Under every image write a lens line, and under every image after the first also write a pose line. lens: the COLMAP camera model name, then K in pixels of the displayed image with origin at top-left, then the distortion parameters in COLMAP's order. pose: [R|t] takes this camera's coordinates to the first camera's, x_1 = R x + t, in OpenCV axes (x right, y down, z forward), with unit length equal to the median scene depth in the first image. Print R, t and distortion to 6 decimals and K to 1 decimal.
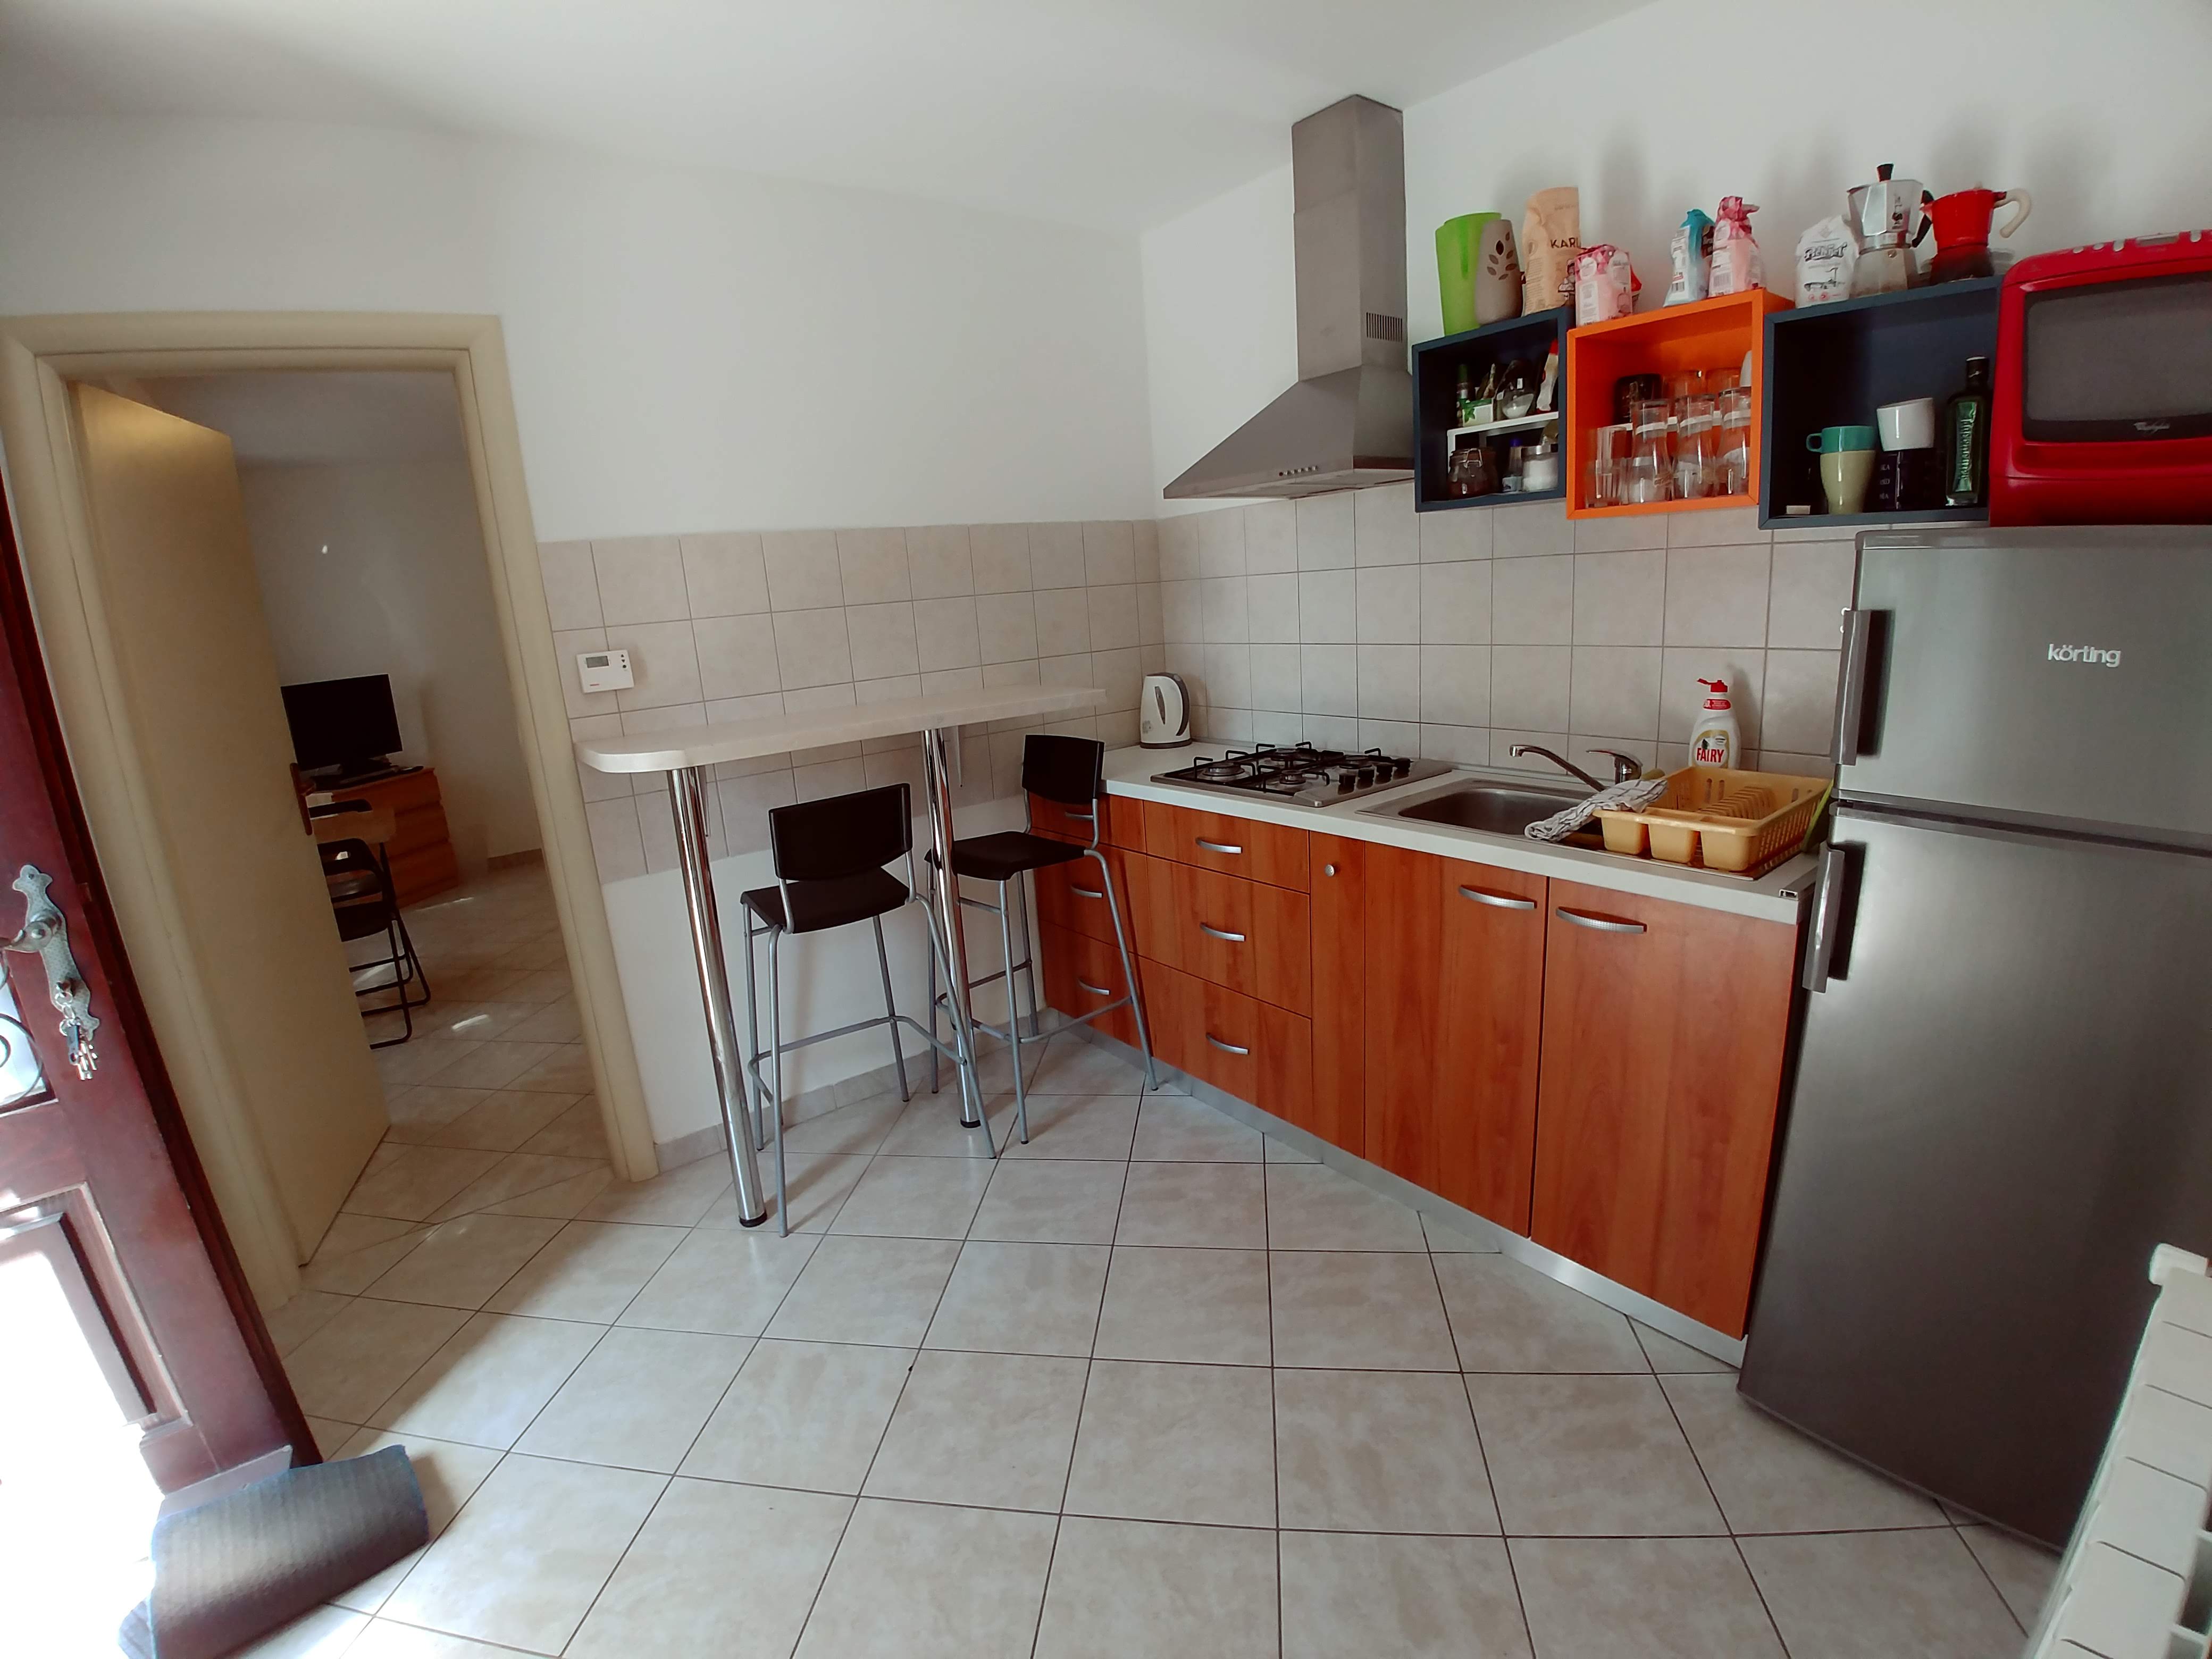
lens RADIAL K [[997.5, 0, 1092.0], [0, 997.5, 830.7], [0, 0, 1]] dist [-0.070032, -0.000601]
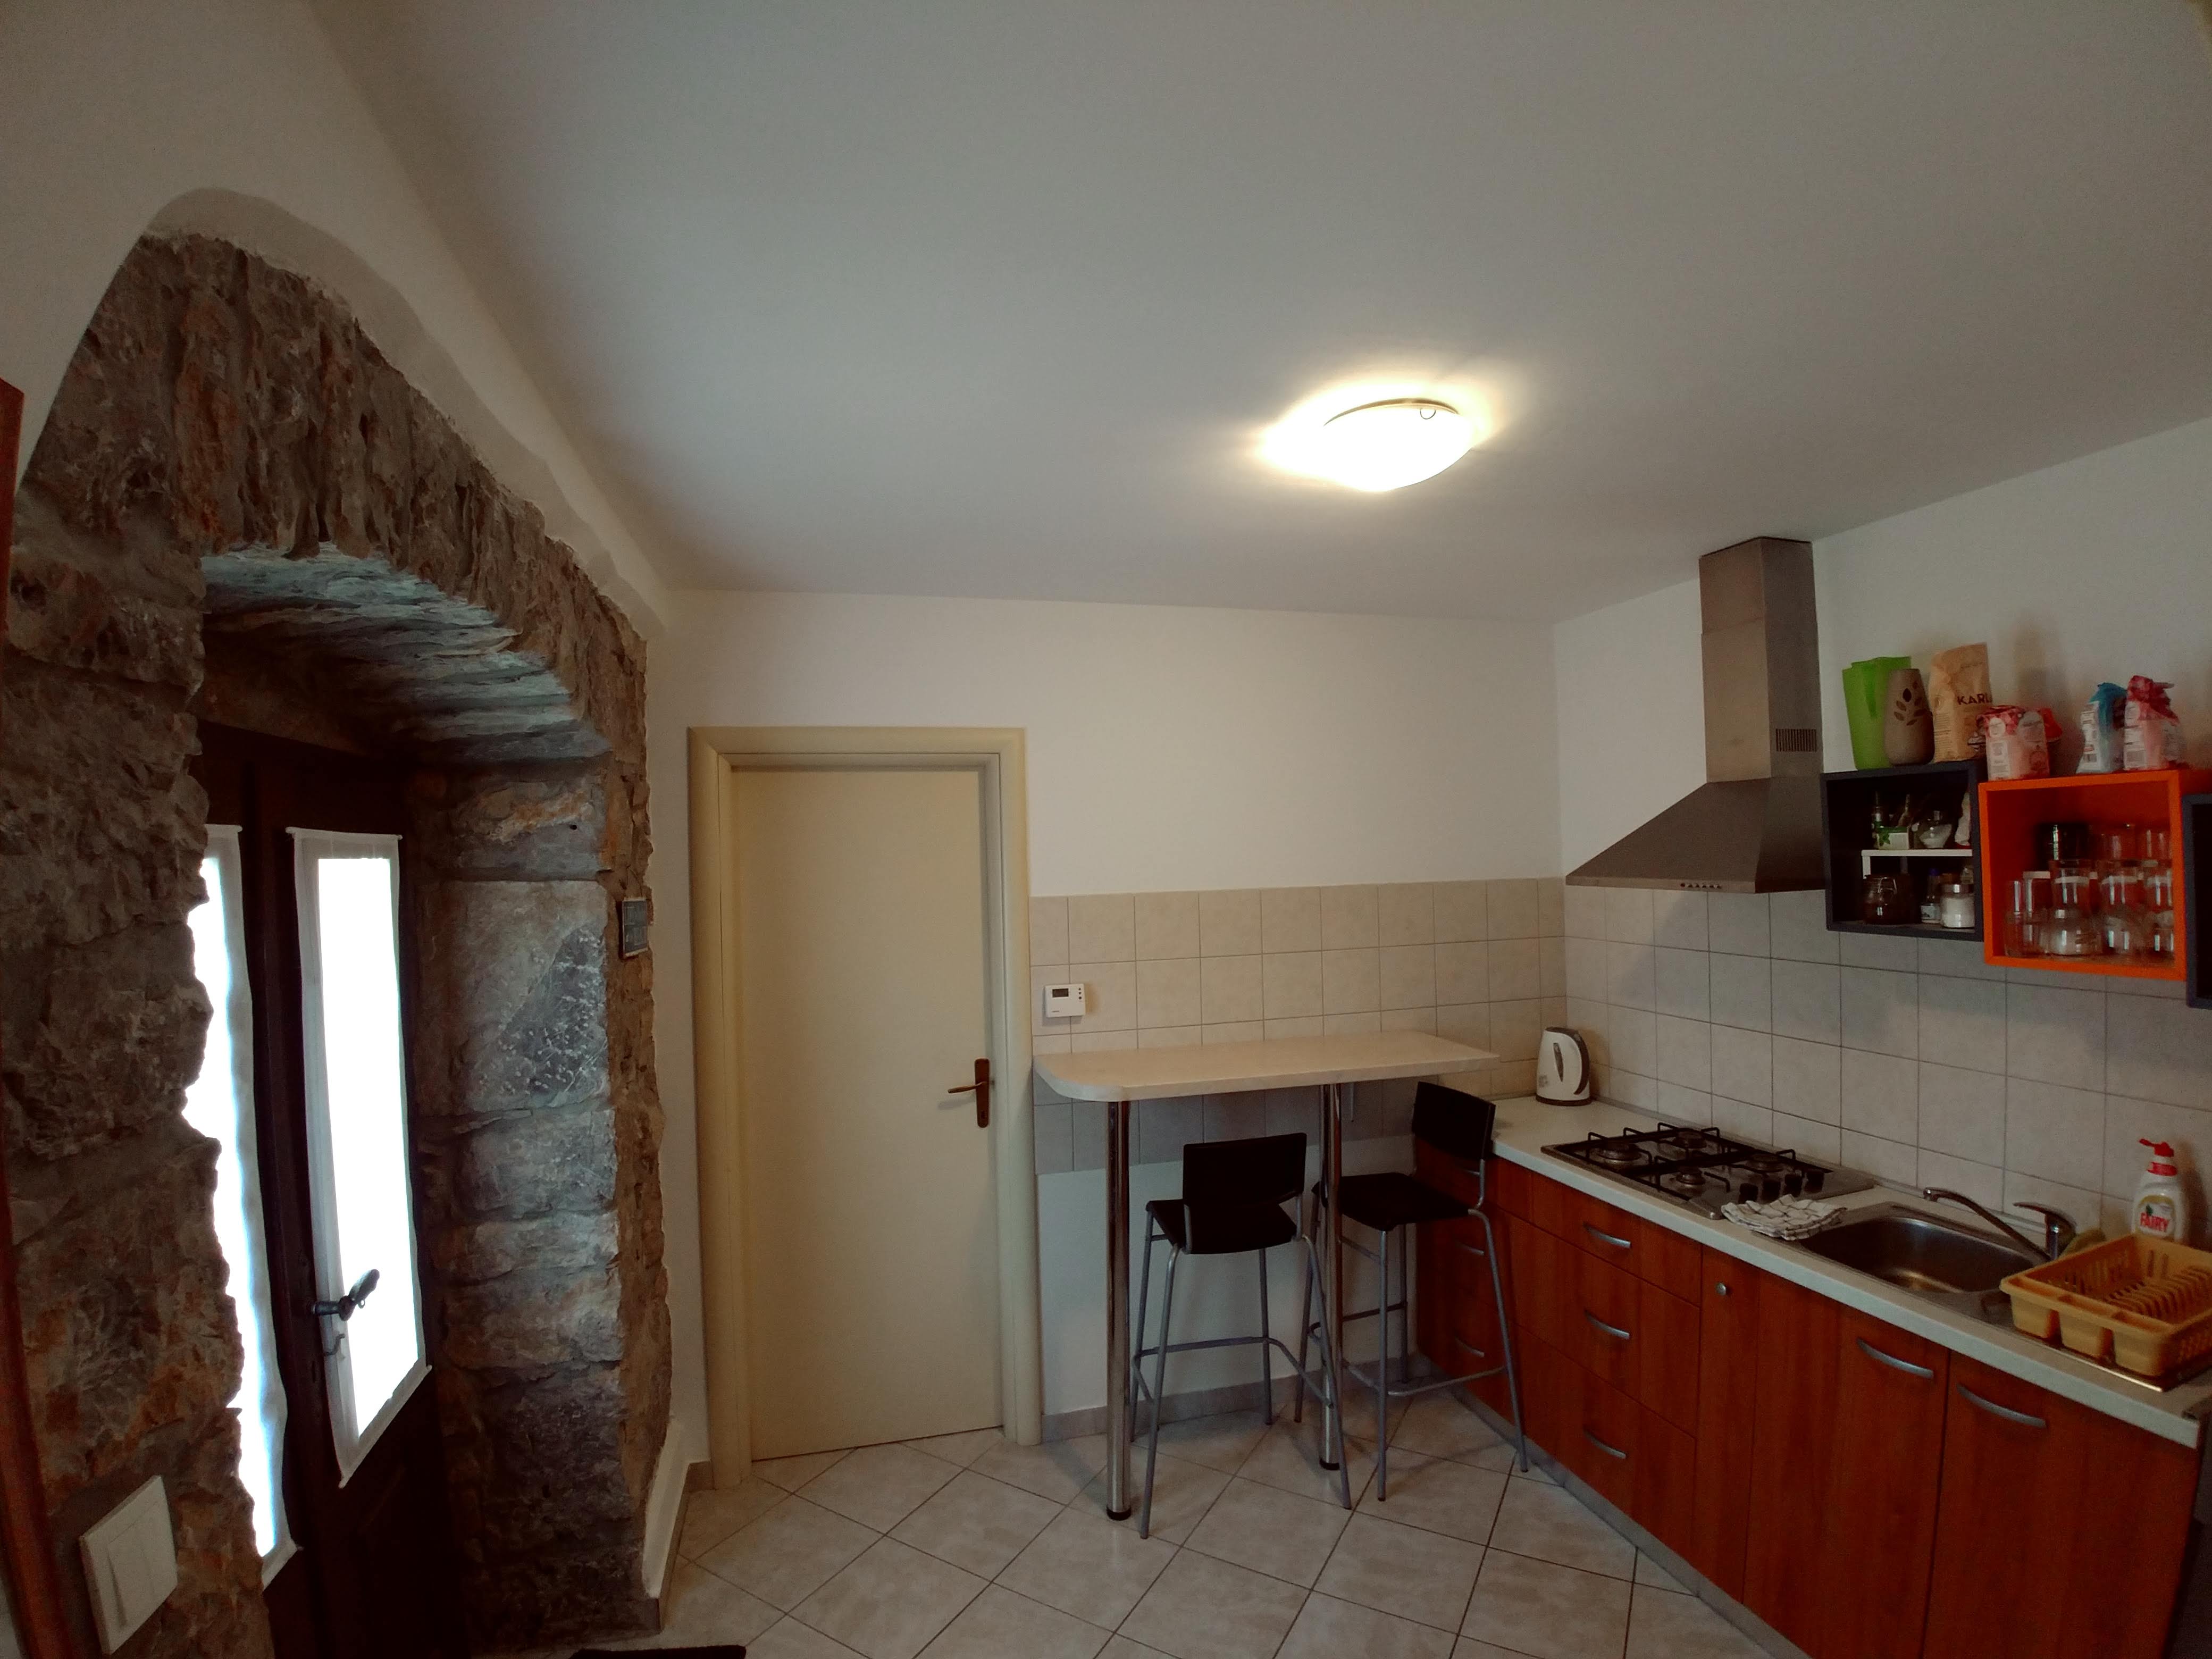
lens RADIAL K [[1021.6, 0, 1085.1], [0, 1021.6, 820.6], [0, 0, 1]] dist [-0.069888, -0.005087]
pose [[0.922035, 0.042192, -0.384800, 0.008970], [-0.134715, 0.966880, -0.216782, -0.106851], [0.362909, 0.251719, 0.897181, -0.195704]]
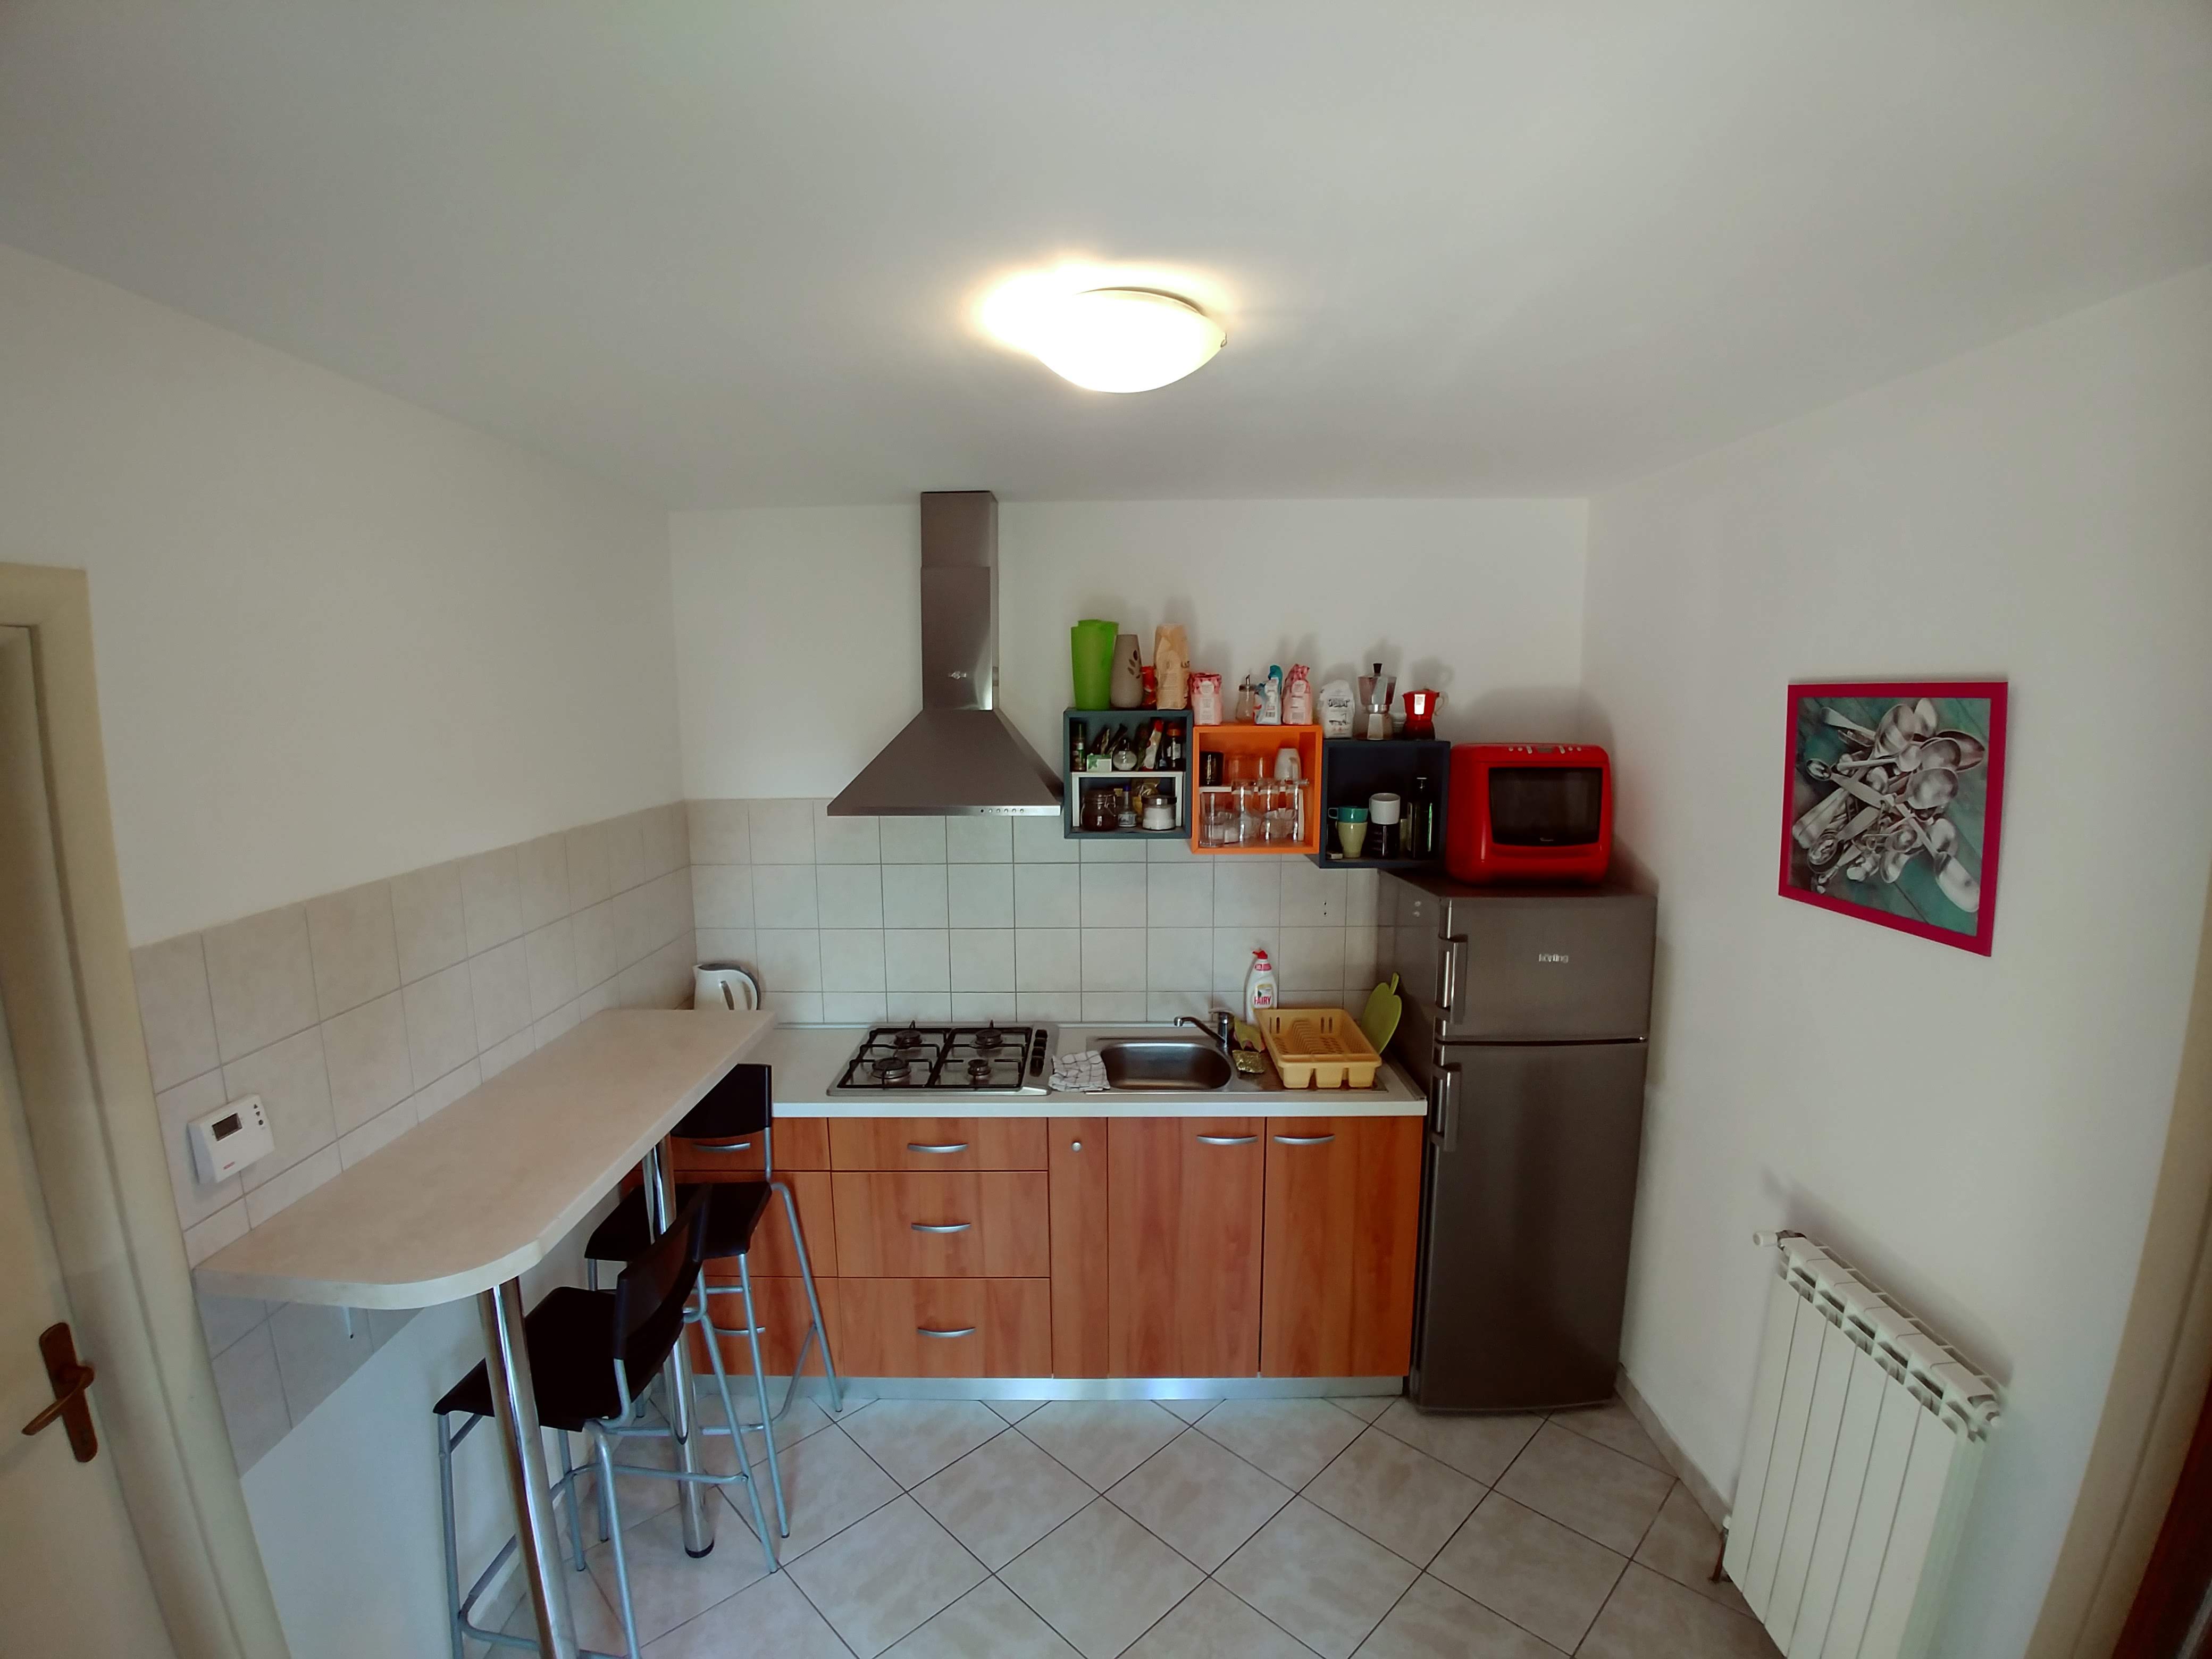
lens RADIAL K [[997.5, 0, 1092.0], [0, 997.5, 830.7], [0, 0, 1]] dist [-0.070032, -0.000601]
pose [[0.605330, -0.037367, 0.795097, -0.622121], [0.148881, 0.986584, -0.066981, -0.231933], [-0.781927, 0.158921, 0.602772, 0.197935]]
